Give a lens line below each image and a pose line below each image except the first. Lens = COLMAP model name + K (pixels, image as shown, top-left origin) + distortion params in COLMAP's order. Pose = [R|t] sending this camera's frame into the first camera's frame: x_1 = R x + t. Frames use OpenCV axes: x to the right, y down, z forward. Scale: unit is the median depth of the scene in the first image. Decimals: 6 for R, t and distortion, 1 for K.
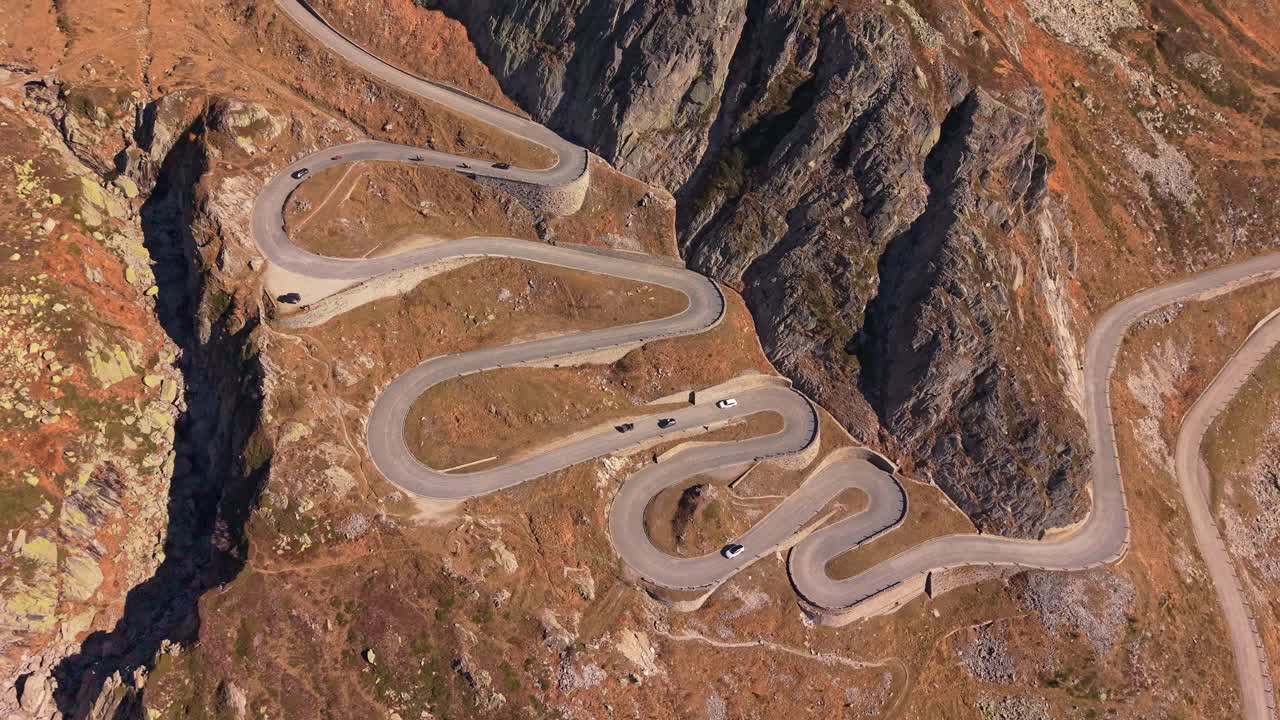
lens RADIAL K [[938.4, 0, 640.0], [0, 938.4, 360.0], [0, 0, 1]] dist [0.162521, -0.309530]
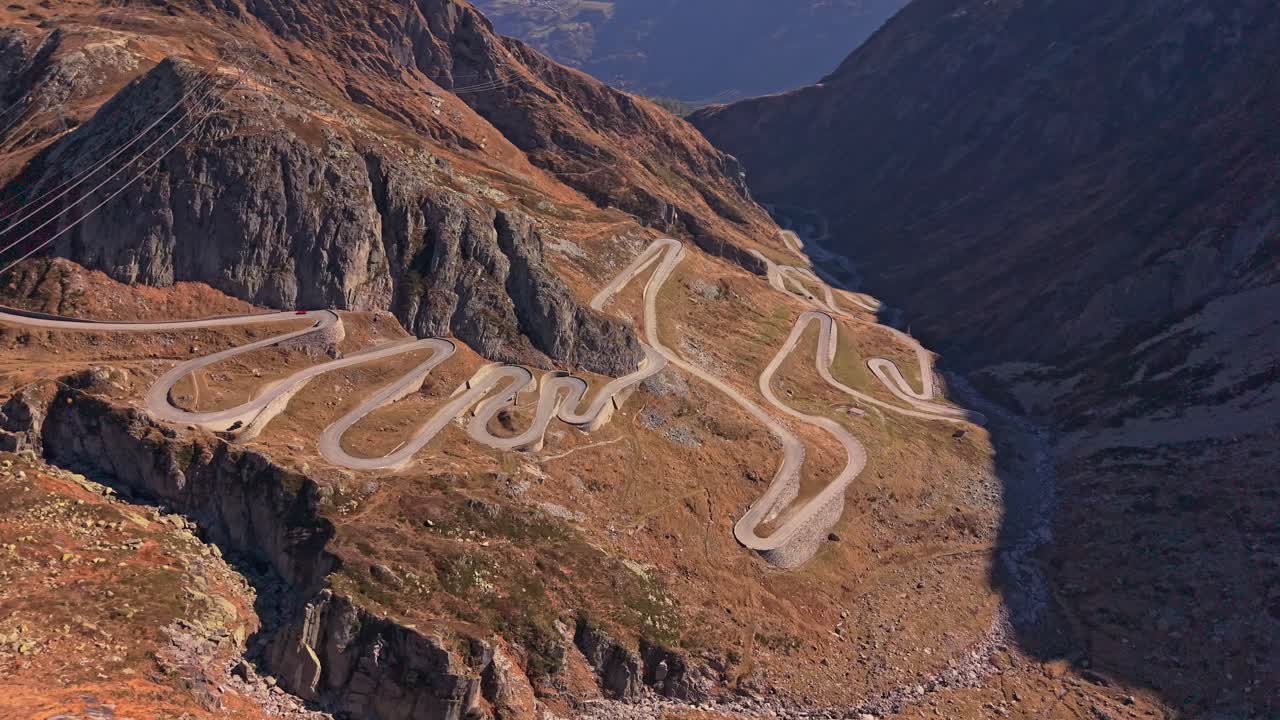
lens RADIAL K [[938.4, 0, 640.0], [0, 938.4, 360.0], [0, 0, 1]] dist [0.162521, -0.309530]
pose [[0.685638, -0.371041, 0.626282, -0.850340], [0.559074, 0.819394, -0.126610, 0.421694], [-0.466194, 0.436946, 0.769247, -0.600019]]
